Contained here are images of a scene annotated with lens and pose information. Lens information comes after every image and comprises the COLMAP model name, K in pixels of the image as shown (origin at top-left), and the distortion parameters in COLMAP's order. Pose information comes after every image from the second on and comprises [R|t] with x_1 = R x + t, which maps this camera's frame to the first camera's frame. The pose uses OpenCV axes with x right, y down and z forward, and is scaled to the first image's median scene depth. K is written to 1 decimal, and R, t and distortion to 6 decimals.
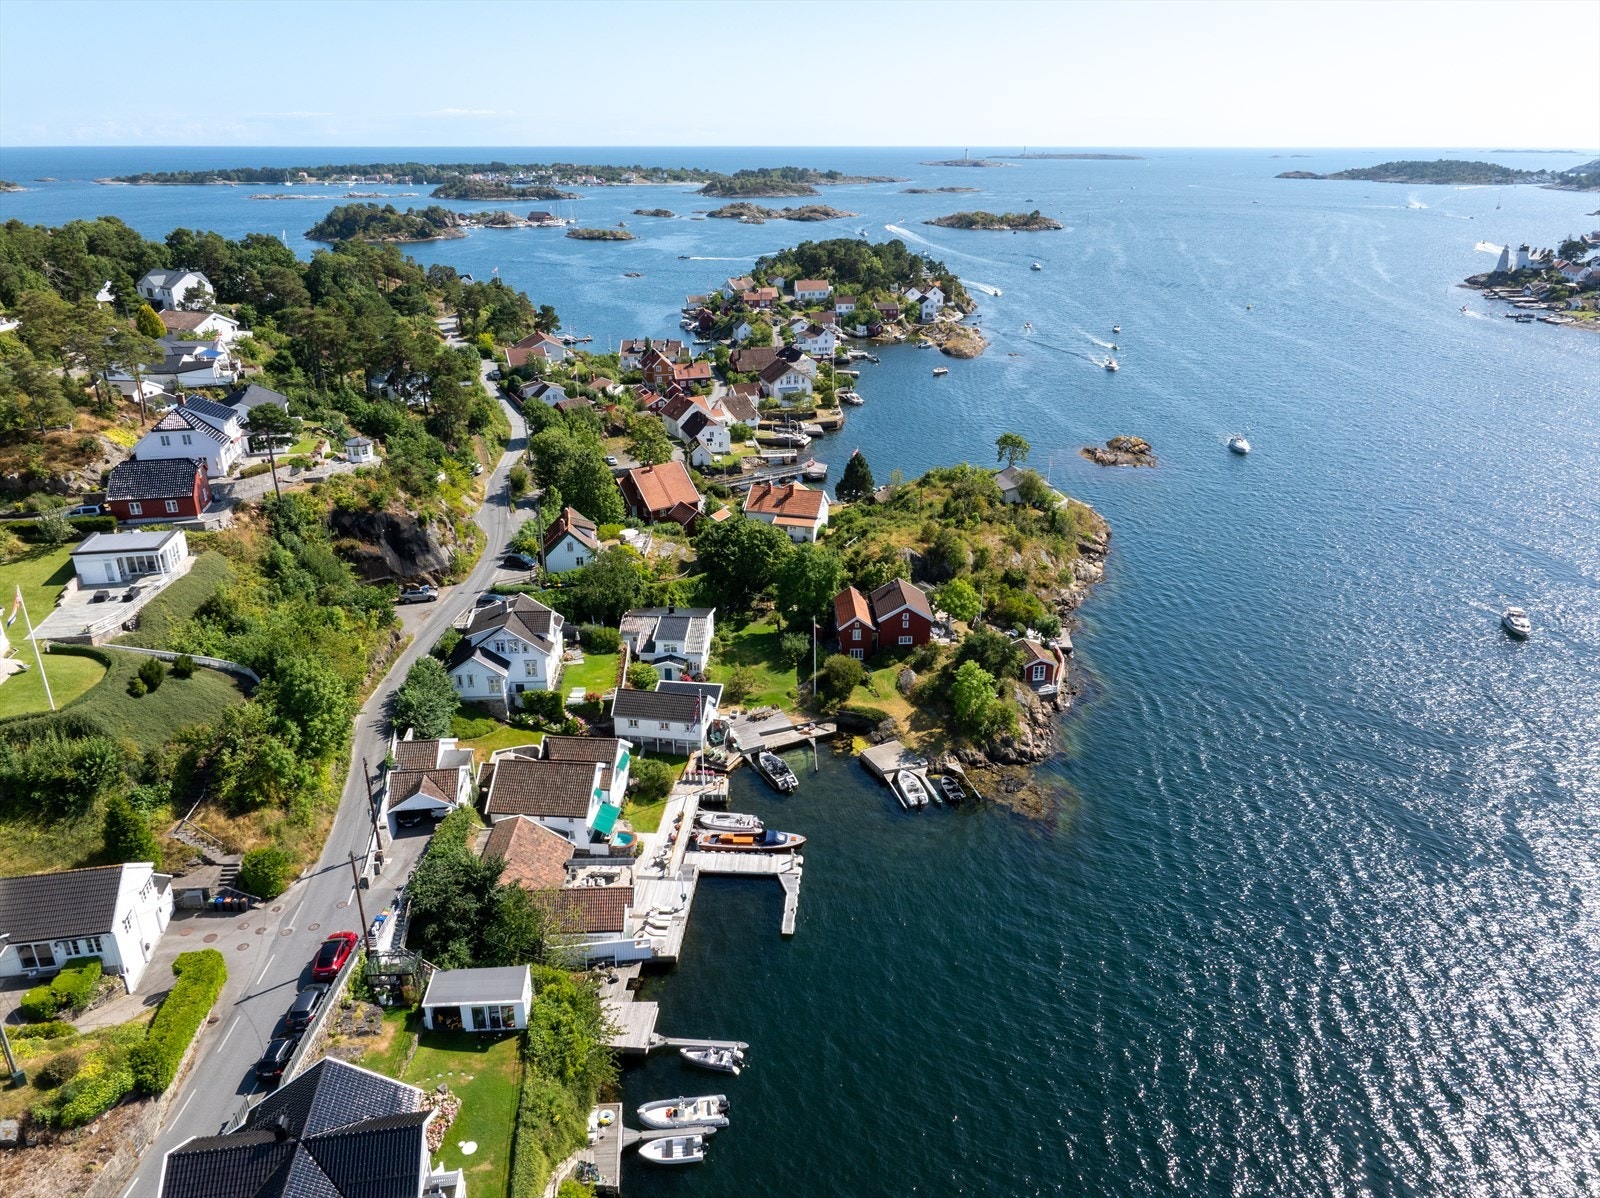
lens RADIAL K [[1108.2, 0, 800.0], [0, 1108.2, 599.0], [0, 0, 1]] dist [-0.001955, 0.006870]
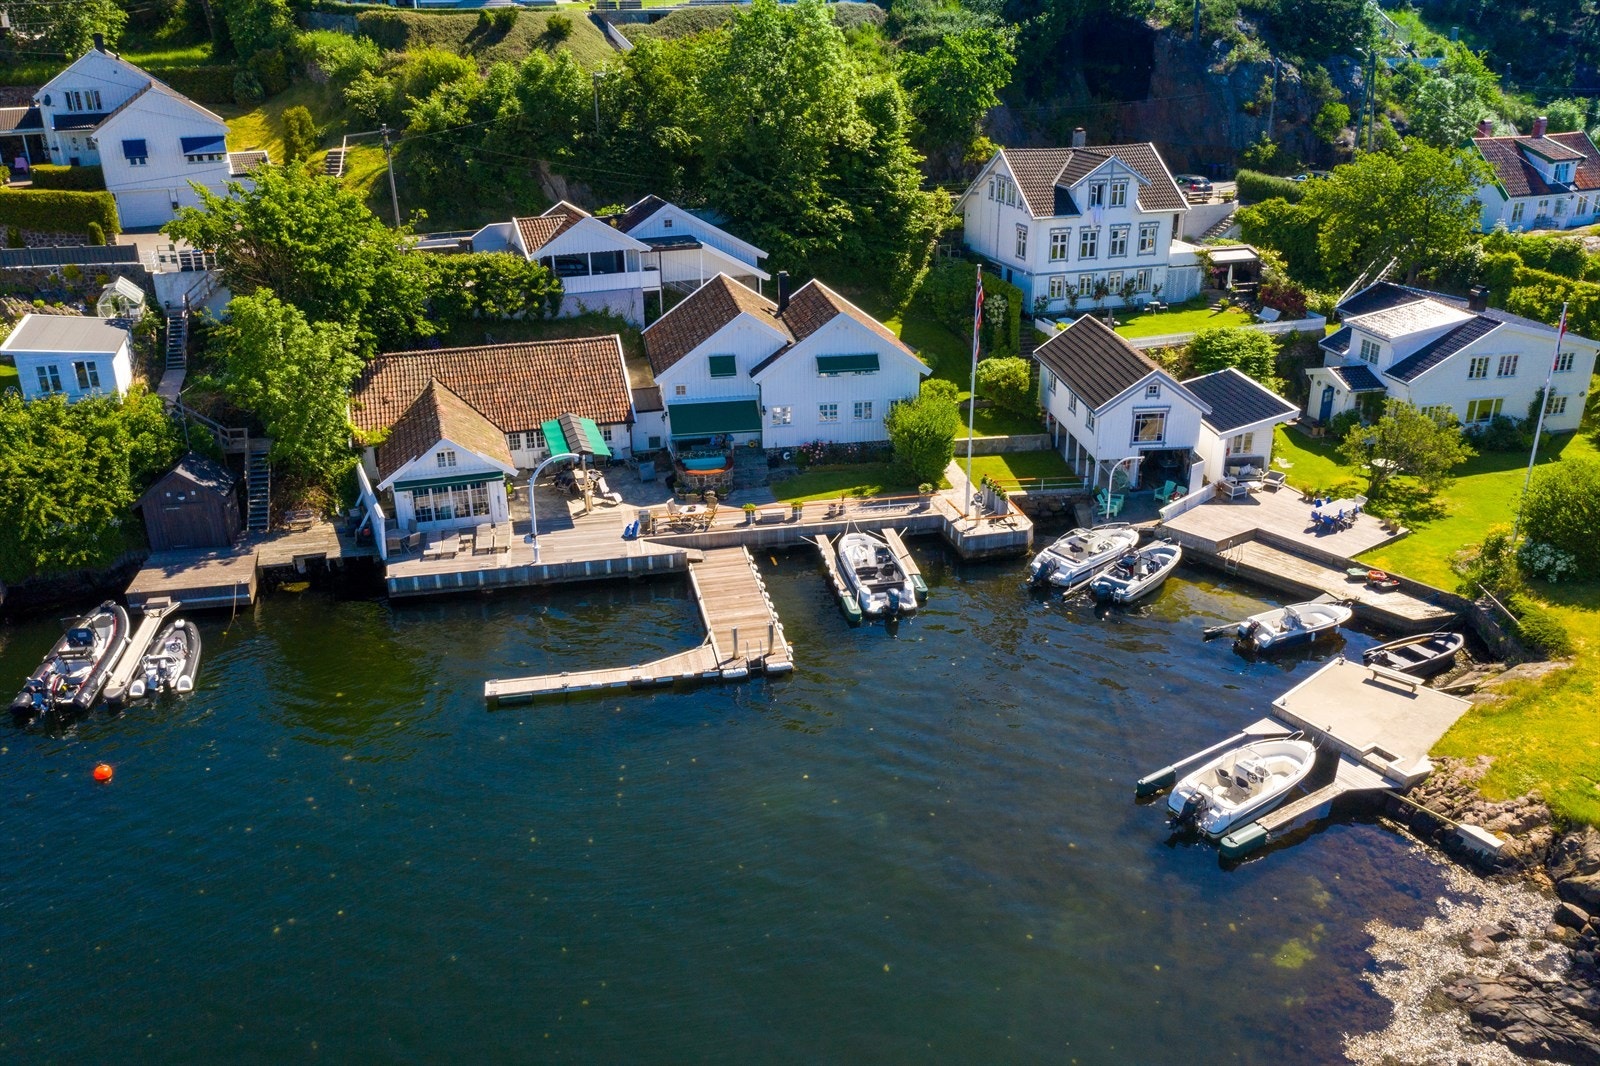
lens RADIAL K [[1271.2, 0, 811.3], [0, 1271.2, 528.1], [0, 0, 1]] dist [-0.020893, 0.001208]
pose [[0.263389, 0.371131, -0.890443, 0.294114], [-0.360158, 0.894125, 0.266133, 0.053094], [0.894937, 0.250604, 0.369169, 0.637683]]
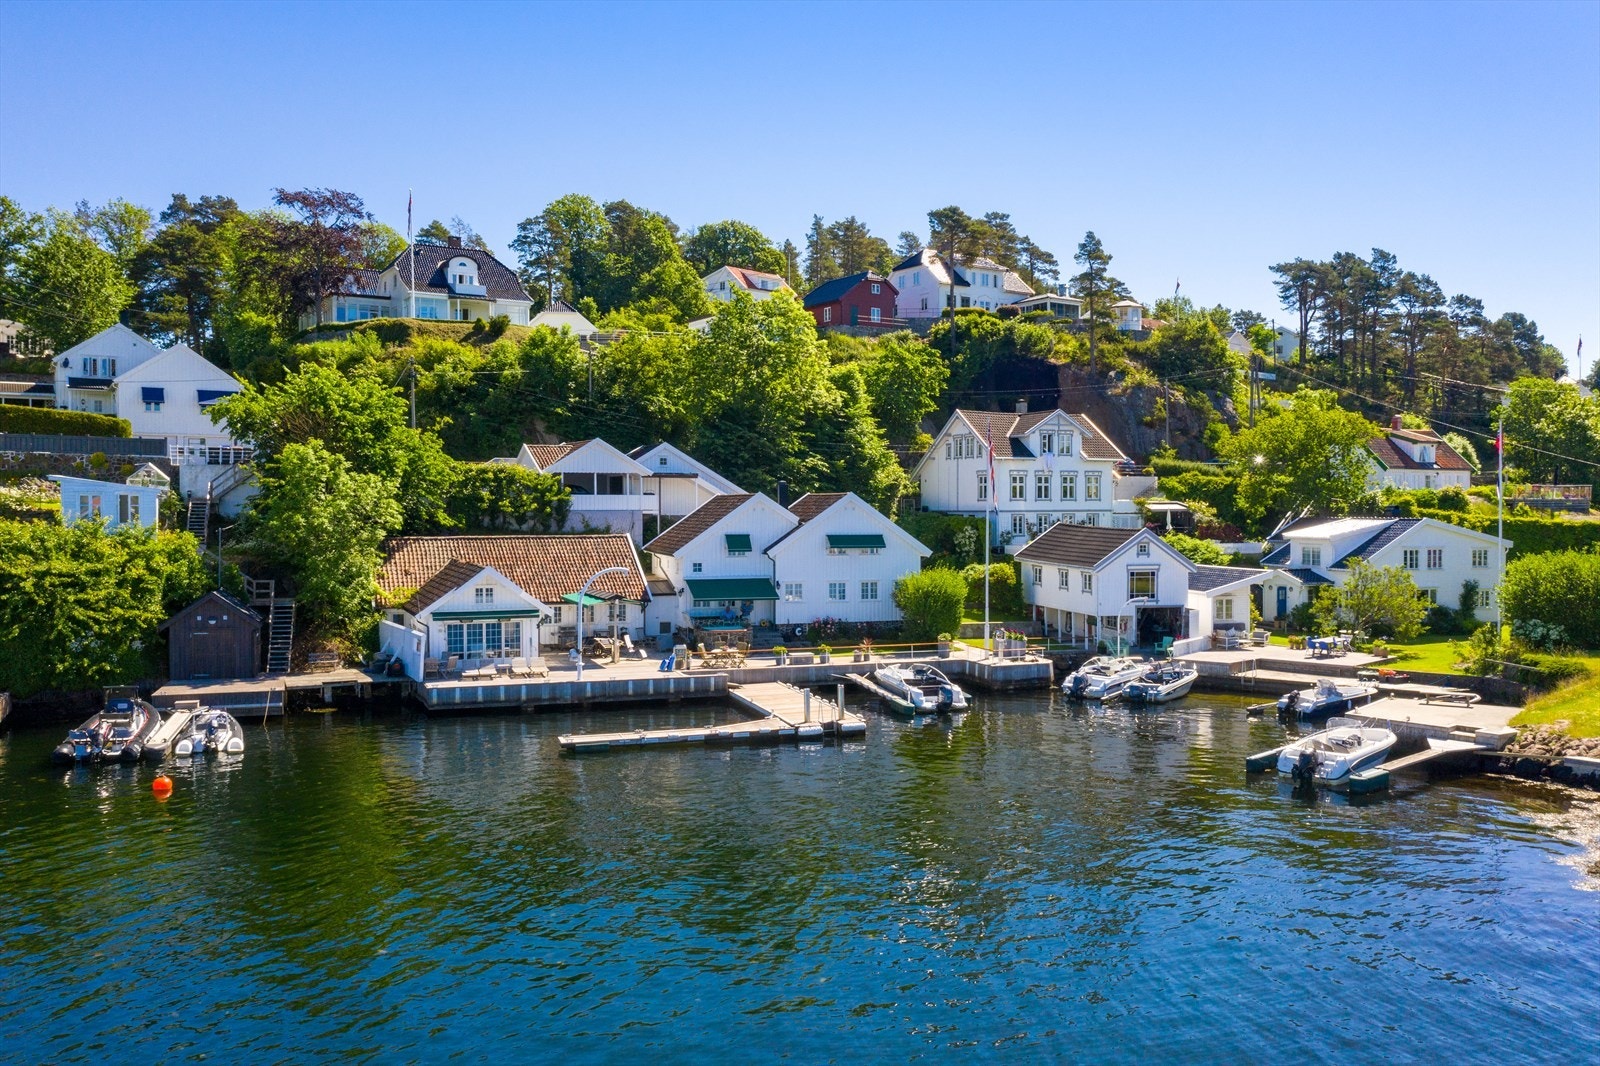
lens RADIAL K [[1252.5, 0, 800.0], [0, 1252.5, 533.0], [0, 0, 1]] dist [-0.024766, 0.003927]
pose [[0.363009, 0.019417, -0.931583, 0.306710], [-0.351225, 0.928889, -0.117501, 0.176676], [0.863056, 0.369849, 0.344015, 0.619156]]
